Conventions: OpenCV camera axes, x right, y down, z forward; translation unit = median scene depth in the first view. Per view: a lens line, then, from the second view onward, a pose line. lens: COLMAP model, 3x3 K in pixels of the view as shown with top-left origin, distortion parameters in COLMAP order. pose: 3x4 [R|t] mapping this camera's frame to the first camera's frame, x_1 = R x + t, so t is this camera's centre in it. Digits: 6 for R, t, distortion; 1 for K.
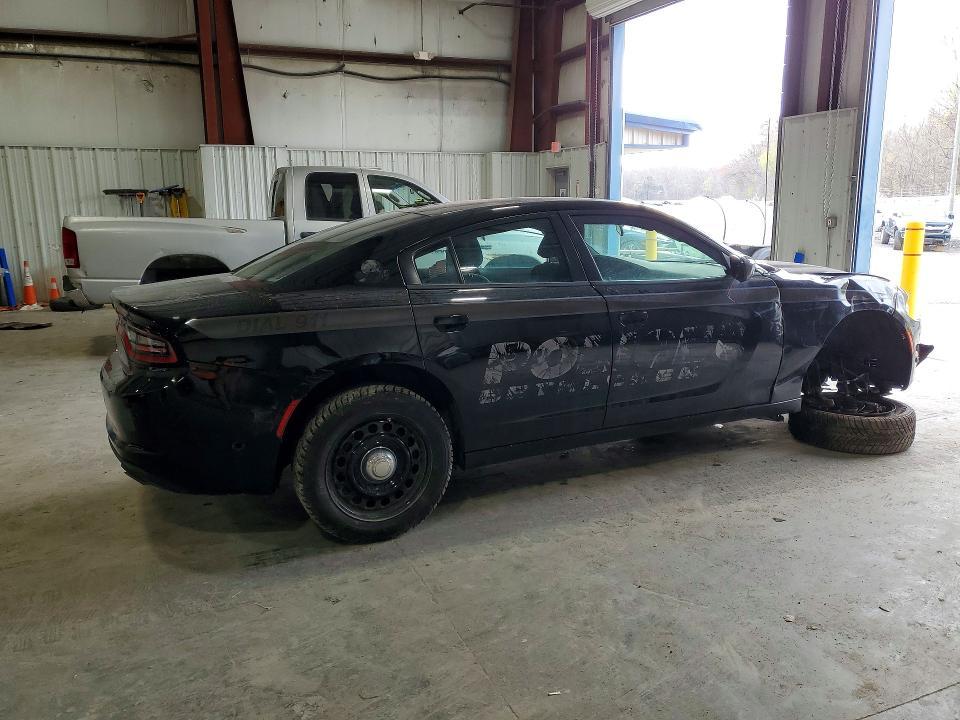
lens RADIAL K [[749.3, 0, 479.2], [0, 749.3, 354.6], [0, 0, 1]] dist [0.024772, -0.016595]
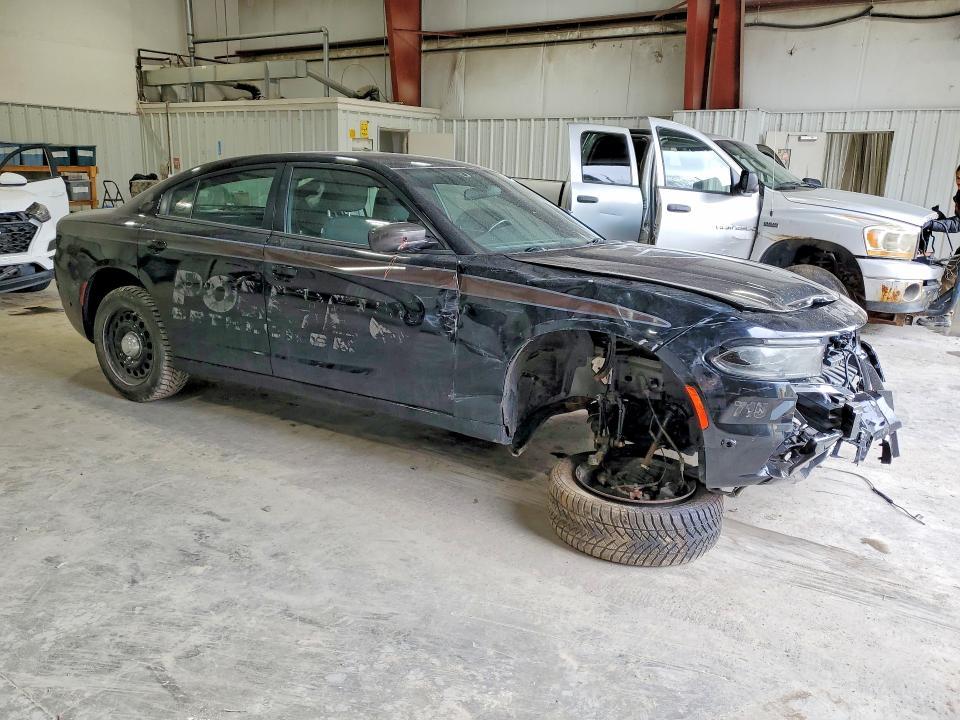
lens RADIAL K [[749.3, 0, 479.7], [0, 749.3, 363.1], [0, 0, 1]] dist [0.024772, -0.016595]
pose [[0.553373, 0.231492, -0.800118, 1.088828], [-0.195070, 0.969906, 0.145703, -0.118292], [0.809769, 0.075451, 0.581877, 0.595506]]
